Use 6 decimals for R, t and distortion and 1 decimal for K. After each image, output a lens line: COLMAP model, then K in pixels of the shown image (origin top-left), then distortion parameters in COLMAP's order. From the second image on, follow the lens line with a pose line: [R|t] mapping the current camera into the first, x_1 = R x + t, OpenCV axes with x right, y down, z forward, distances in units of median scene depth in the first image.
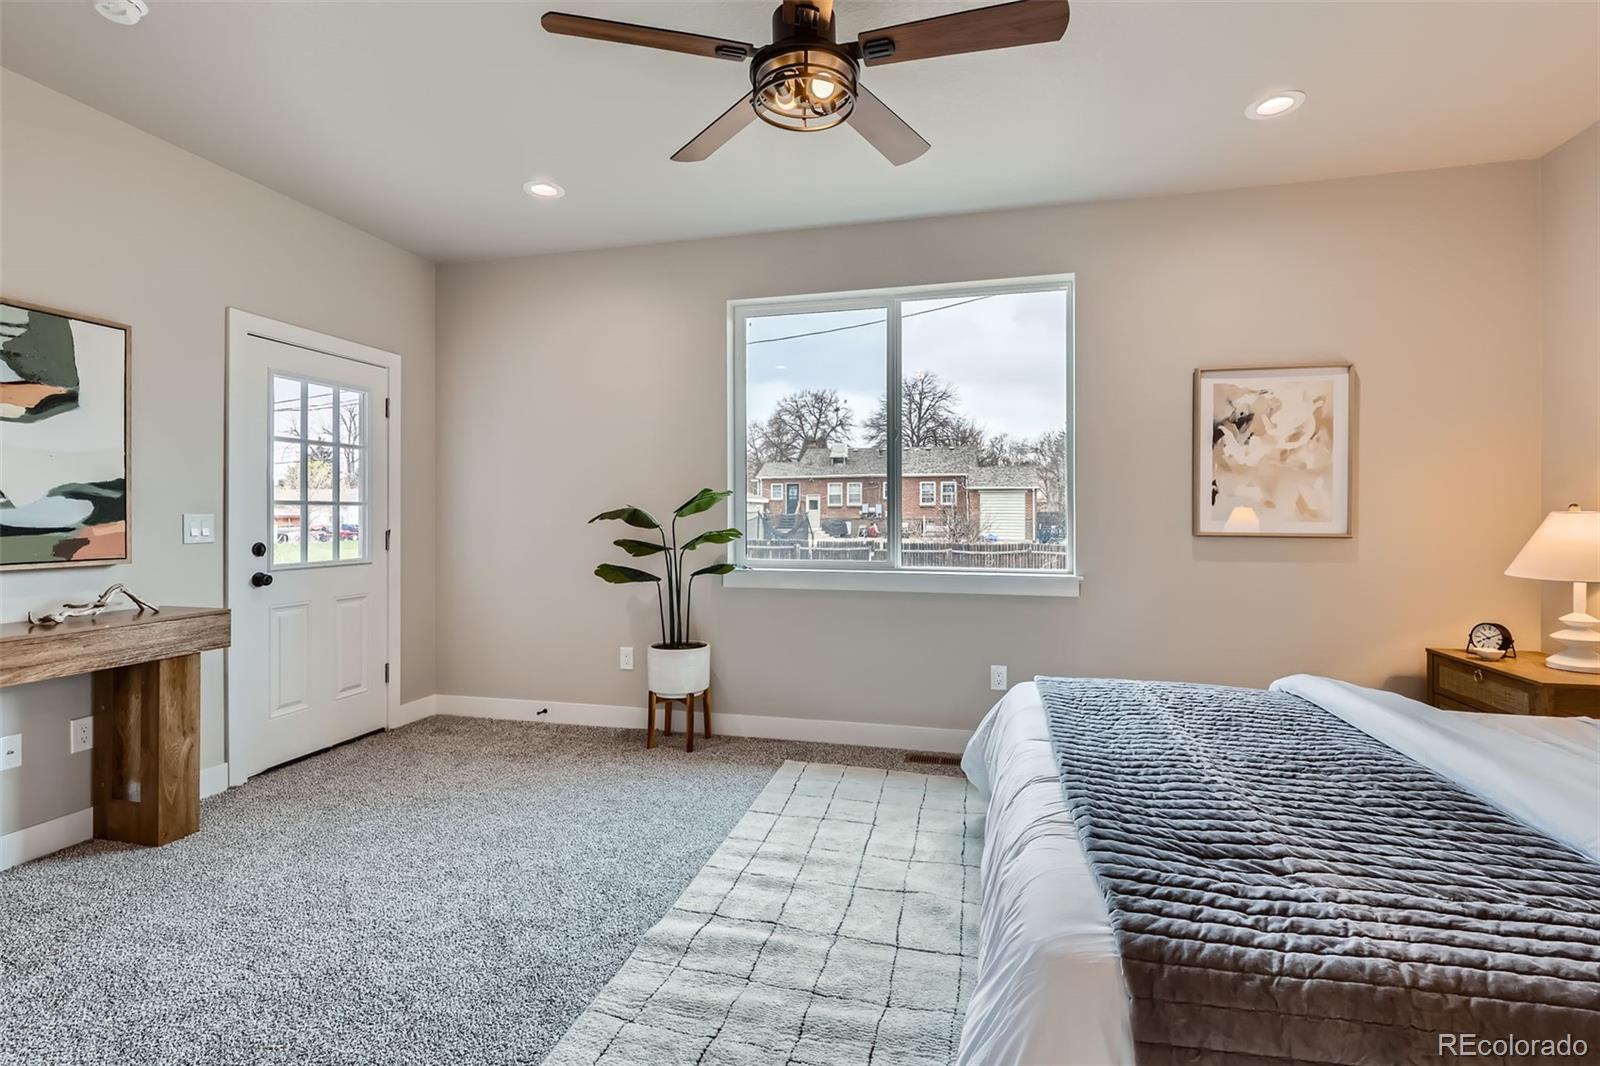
lens RADIAL K [[728.6, 0, 797.0], [0, 728.6, 516.3], [0, 0, 1]] dist [0.000803, -0.003383]
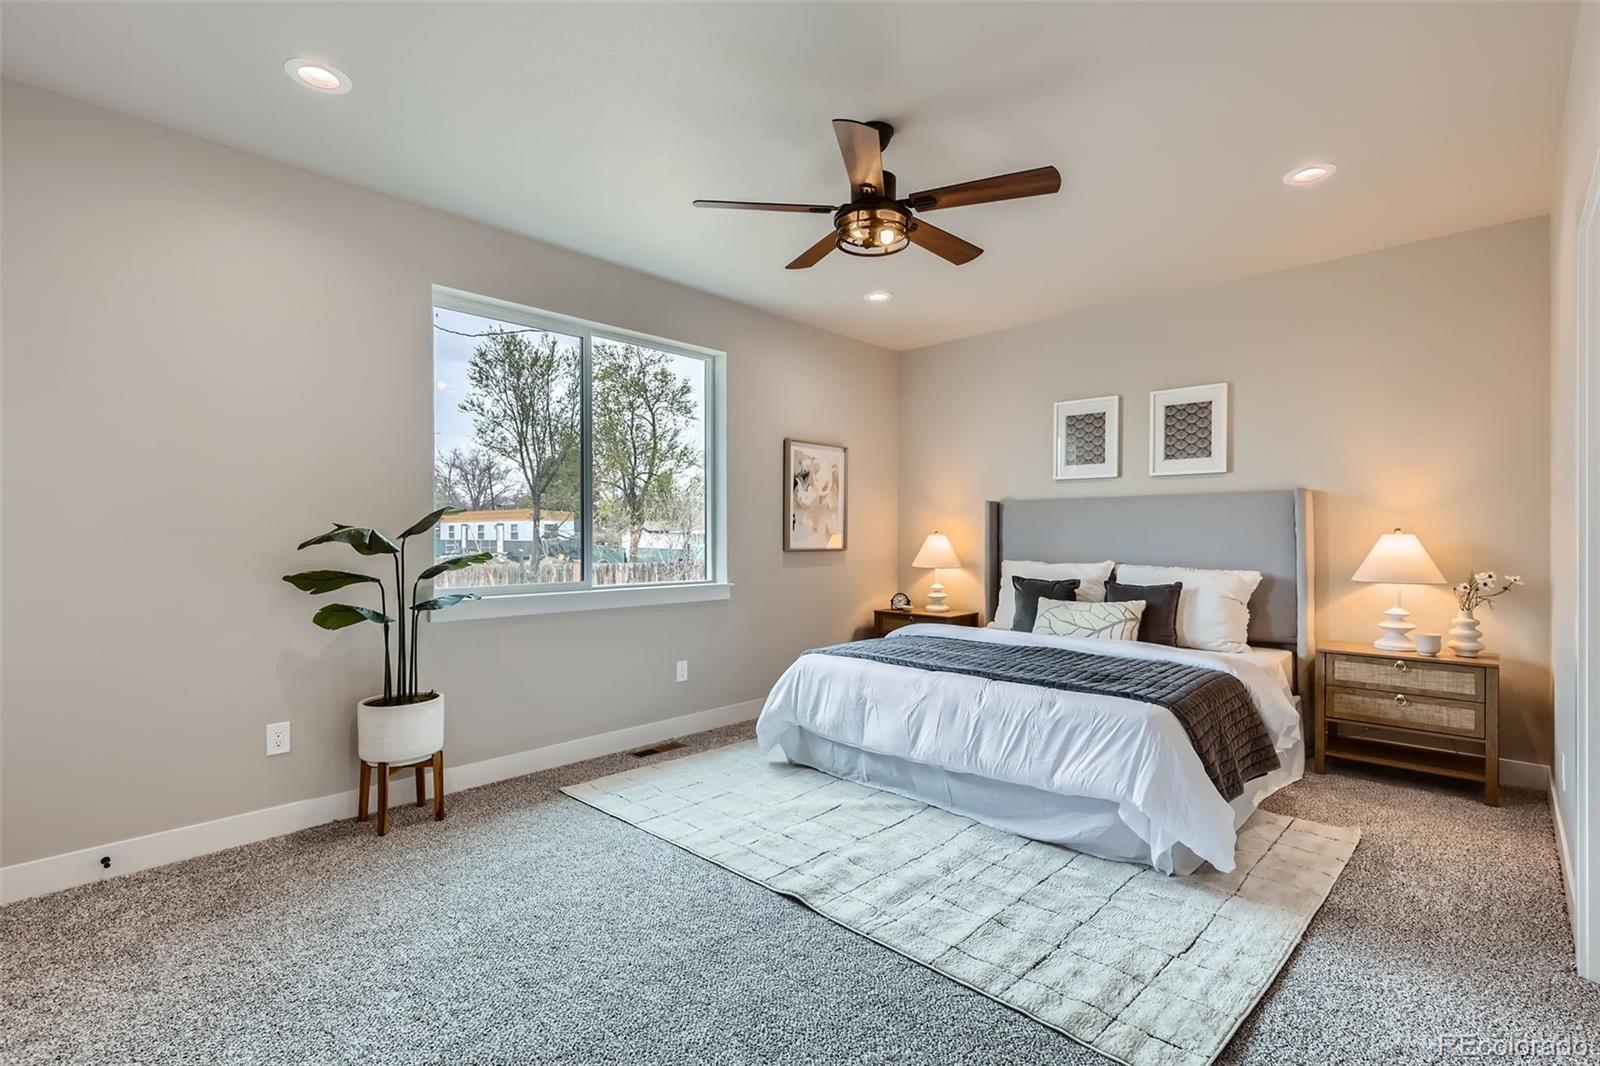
lens RADIAL K [[728.6, 0, 794.0], [0, 728.6, 539.8], [0, 0, 1]] dist [0.000803, -0.003383]
pose [[0.501485, -0.004930, 0.865152, -0.732704], [0.003803, 0.999987, 0.003494, -0.000906], [-0.865158, 0.001538, 0.501497, 0.248200]]
